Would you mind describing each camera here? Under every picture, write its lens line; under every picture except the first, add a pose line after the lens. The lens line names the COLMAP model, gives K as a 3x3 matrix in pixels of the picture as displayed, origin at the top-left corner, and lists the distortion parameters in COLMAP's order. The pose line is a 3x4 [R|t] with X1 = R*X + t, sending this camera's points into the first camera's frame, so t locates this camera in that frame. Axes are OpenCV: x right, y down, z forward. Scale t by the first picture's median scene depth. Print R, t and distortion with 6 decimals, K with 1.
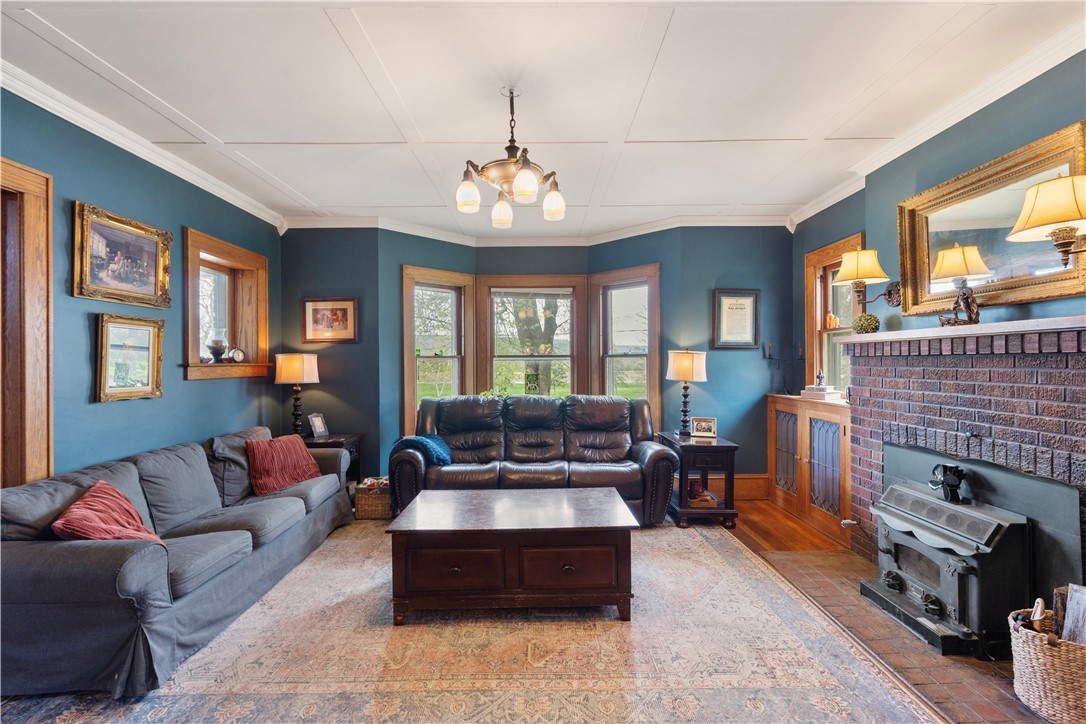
lens RADIAL K [[482.7, 0, 548.5], [0, 482.7, 359.7], [0, 0, 1]] dist [-0.000563, 0.000253]
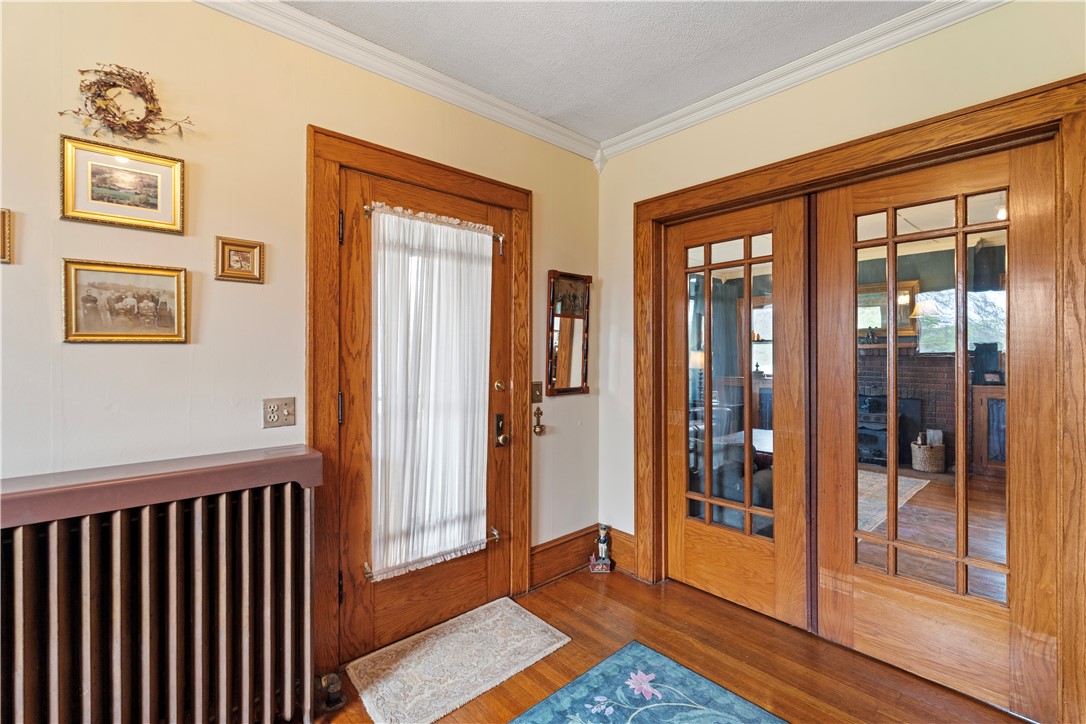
lens RADIAL K [[482.7, 0, 548.2], [0, 482.7, 352.1], [0, 0, 1]] dist [-0.000563, 0.000253]
pose [[0.758207, 0.007632, 0.651969, -1.280218], [-0.005027, 0.999970, -0.005860, -0.003383], [-0.651995, 0.001166, 0.758223, 0.104443]]
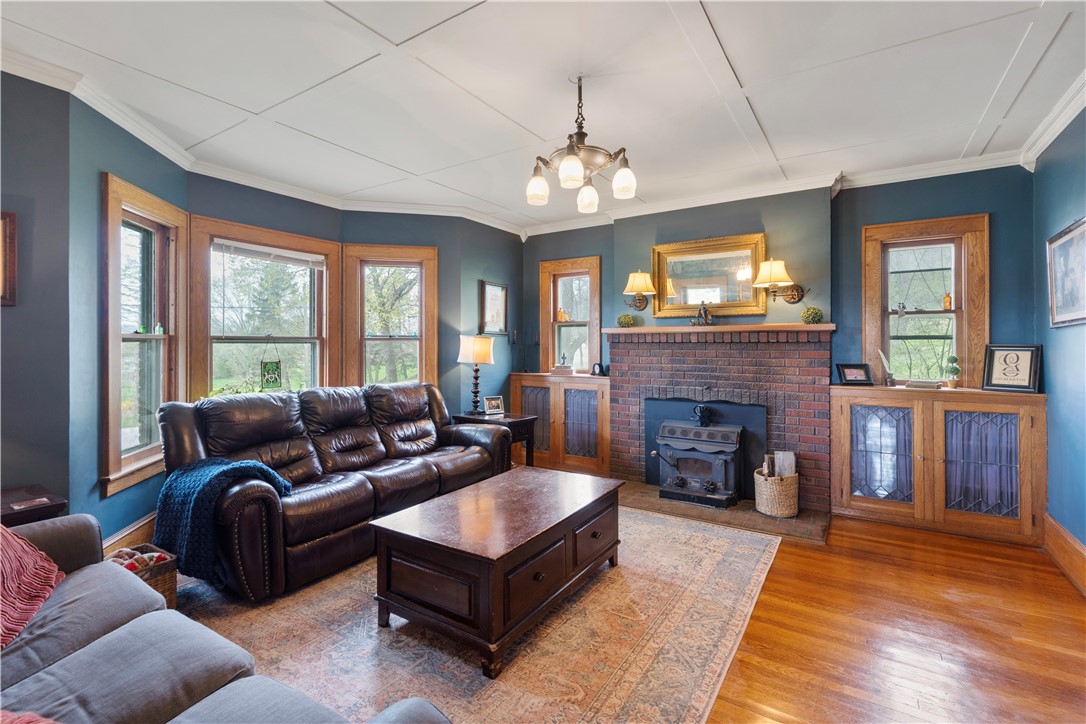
lens RADIAL K [[482.7, 0, 557.3], [0, 482.7, 339.1], [0, 0, 1]] dist [-0.000563, 0.000253]
pose [[0.550459, 0.016021, 0.834709, -0.555193], [-0.006517, 0.999868, -0.014893, 0.004252], [-0.834837, 0.002758, 0.550491, 0.285781]]
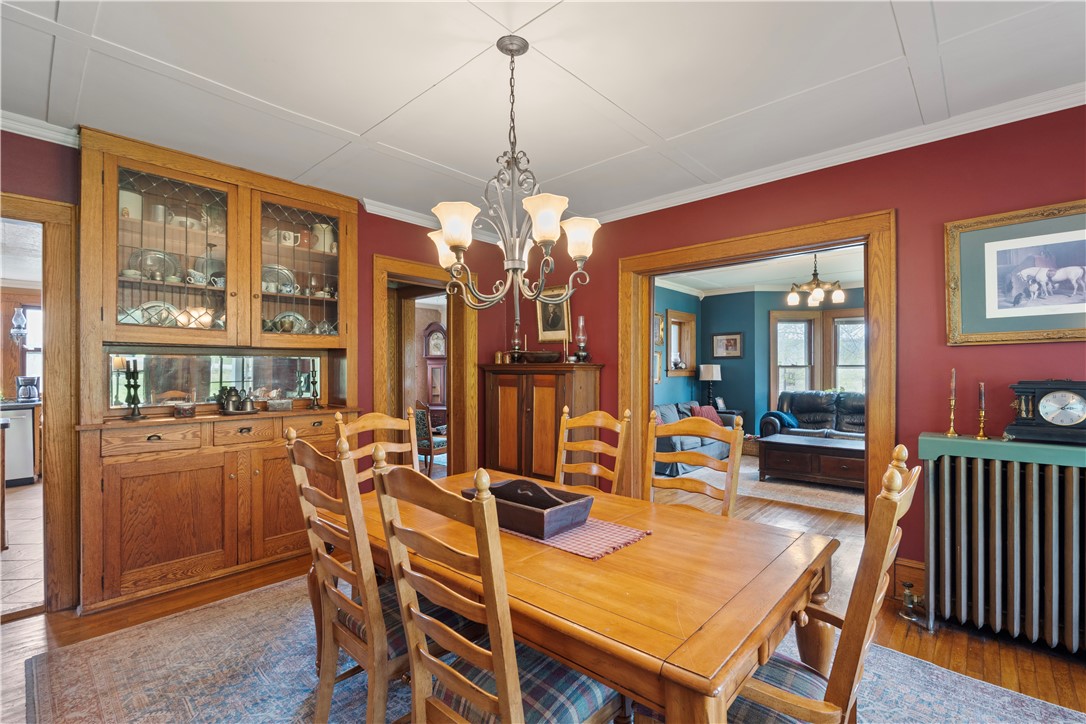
lens RADIAL K [[482.7, 0, 547.2], [0, 482.7, 367.8], [0, 0, 1]] dist [-0.000563, 0.000253]
pose [[0.731325, 0.004209, -0.682016, 0.340191], [-0.000934, 0.999986, 0.005170, -0.010087], [0.682028, -0.003144, 0.731319, -0.926555]]
